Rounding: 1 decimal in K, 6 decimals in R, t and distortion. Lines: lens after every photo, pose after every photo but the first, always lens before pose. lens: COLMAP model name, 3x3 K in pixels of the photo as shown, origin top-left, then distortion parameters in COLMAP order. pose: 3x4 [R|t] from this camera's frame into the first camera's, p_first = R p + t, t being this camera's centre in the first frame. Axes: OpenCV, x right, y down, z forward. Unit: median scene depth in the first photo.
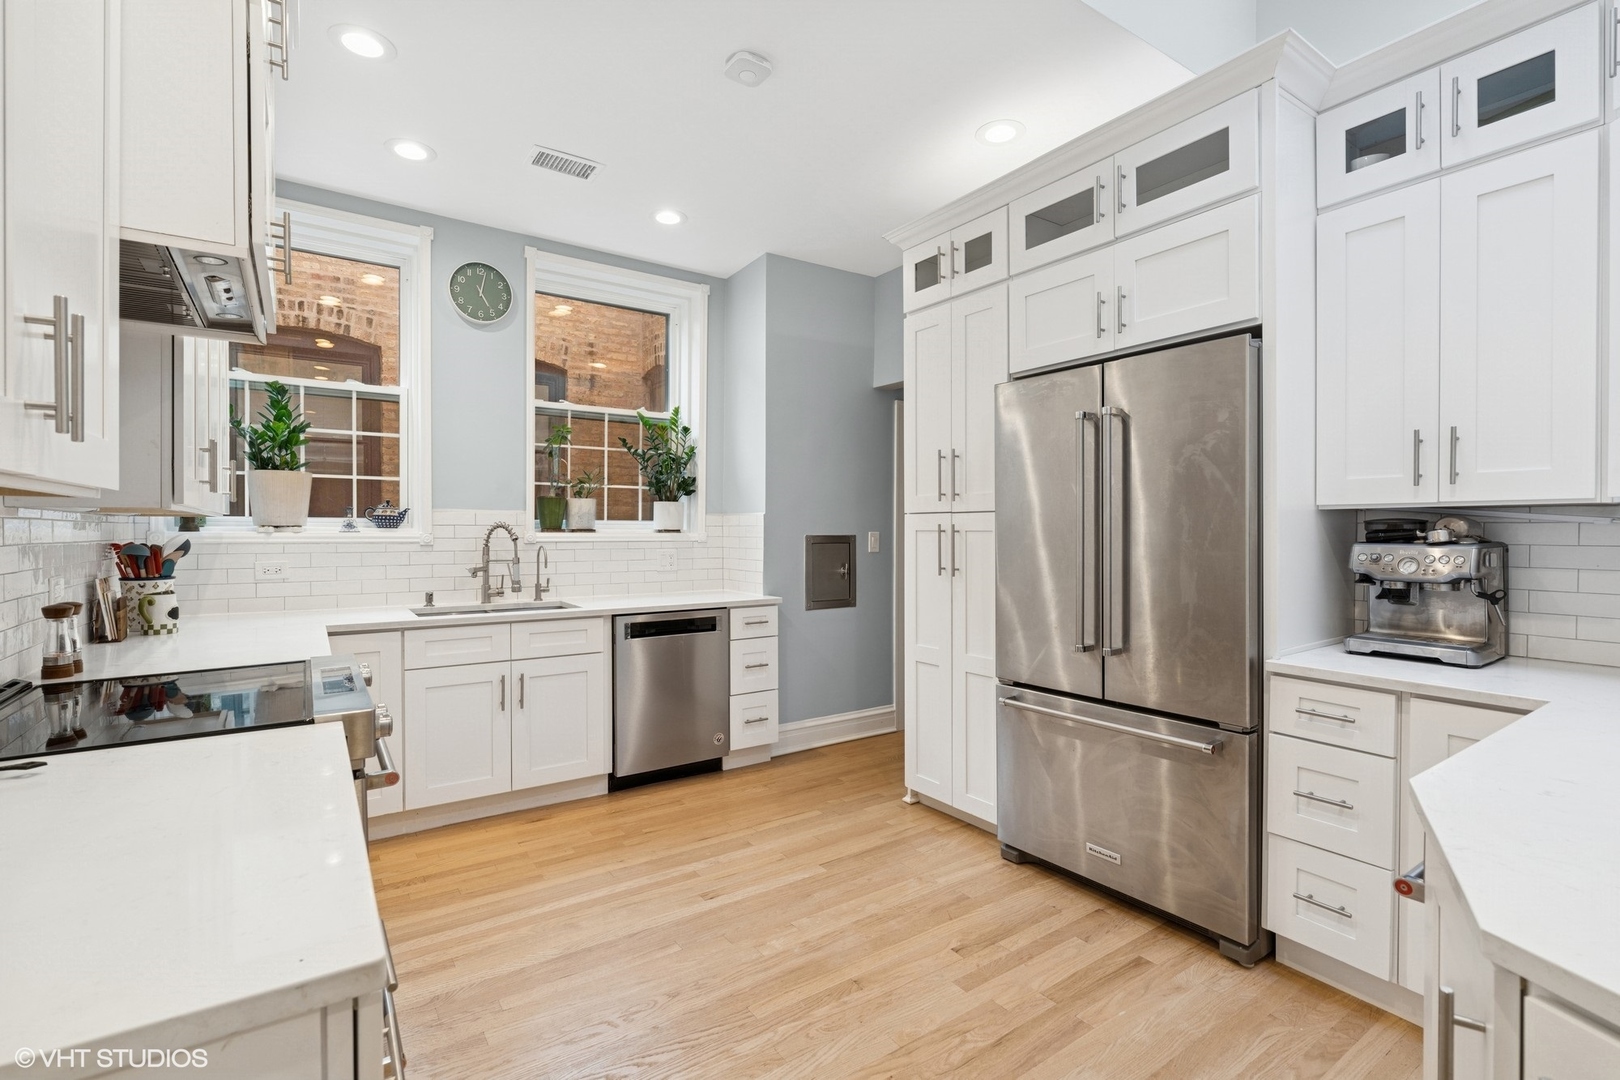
lens RADIAL K [[737.2, 0, 802.5], [0, 737.2, 534.3], [0, 0, 1]] dist [-0.005598, 0.002278]
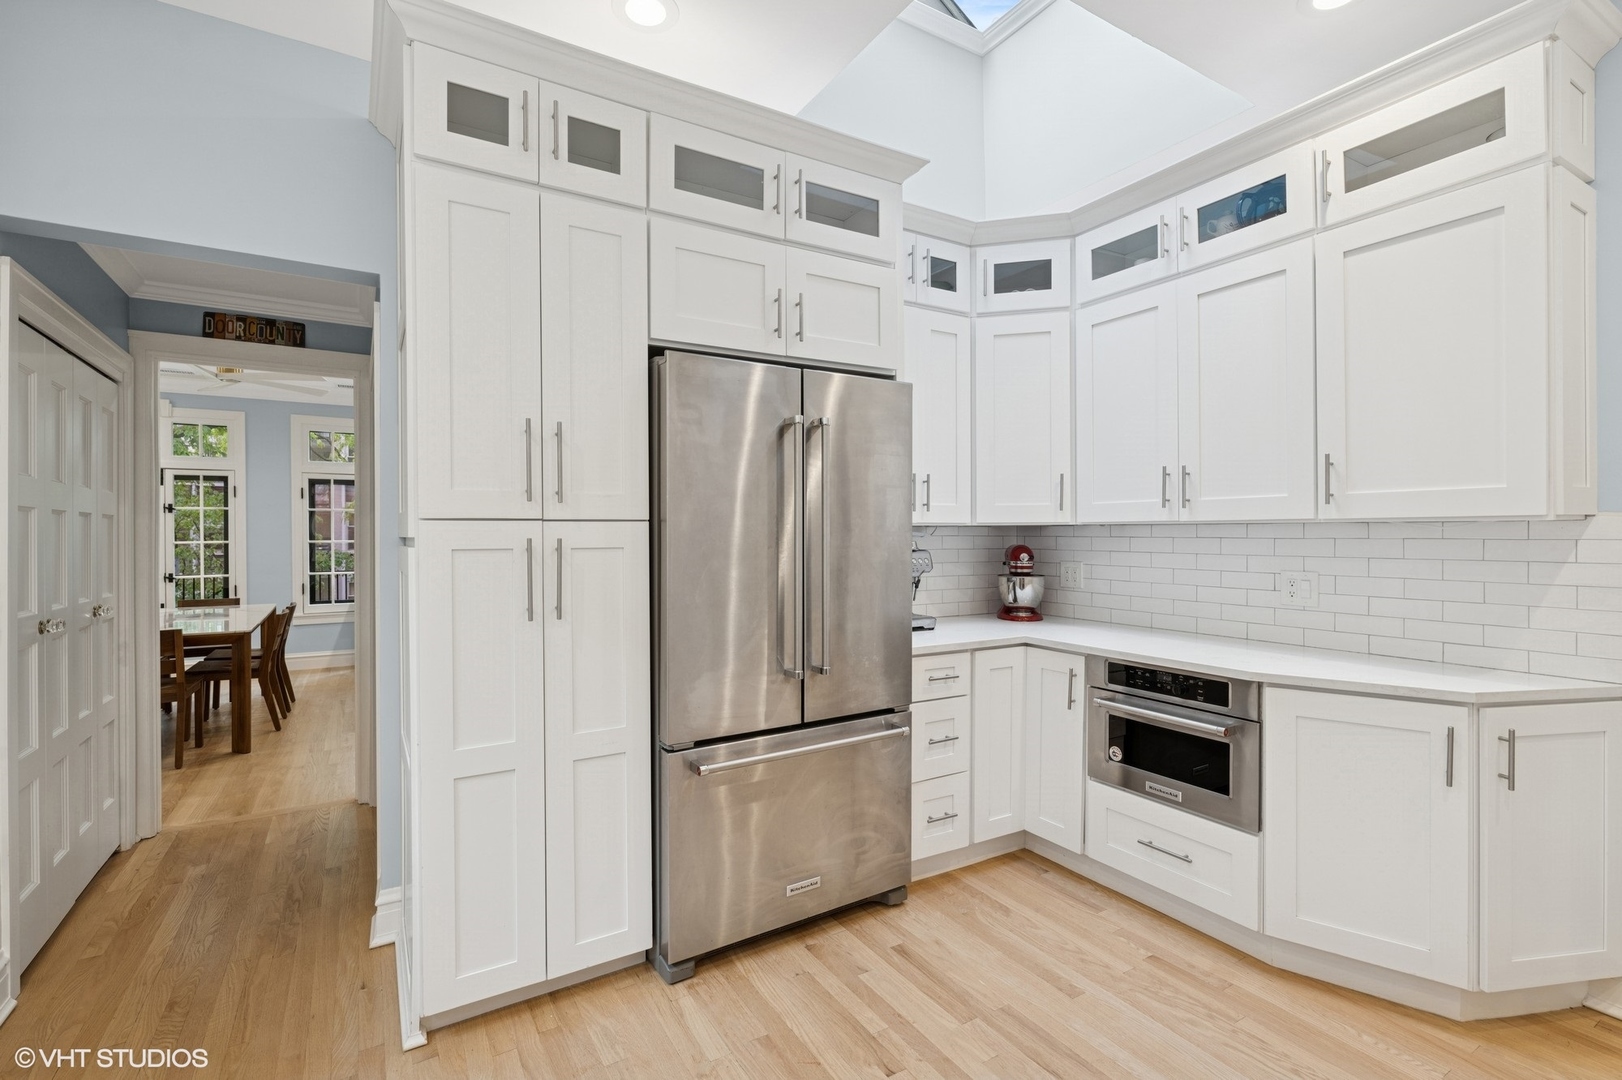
lens RADIAL K [[738.1, 0, 803.5], [0, 738.1, 534.3], [0, 0, 1]] dist [-0.005598, 0.002278]
pose [[0.057496, 0.000596, 0.998346, -0.583057], [0.012115, 0.999926, -0.001295, -0.019045], [-0.998272, 0.012170, 0.057485, 1.018766]]
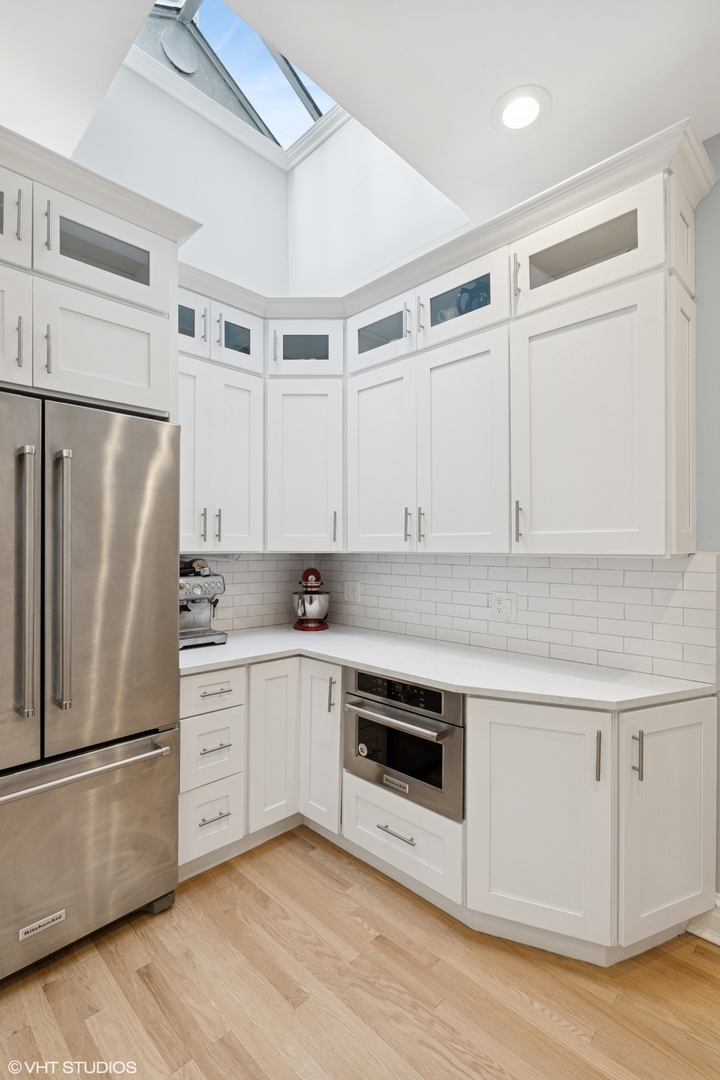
lens RADIAL K [[502.8, 0, 357.7], [0, 502.8, 545.5], [0, 0, 1]] dist [-0.003462, 0.000213]
pose [[-0.189193, 0.006008, 0.981922, -0.317788], [0.006582, 0.999967, -0.004850, -0.044034], [-0.981918, 0.005546, -0.189226, 0.786605]]
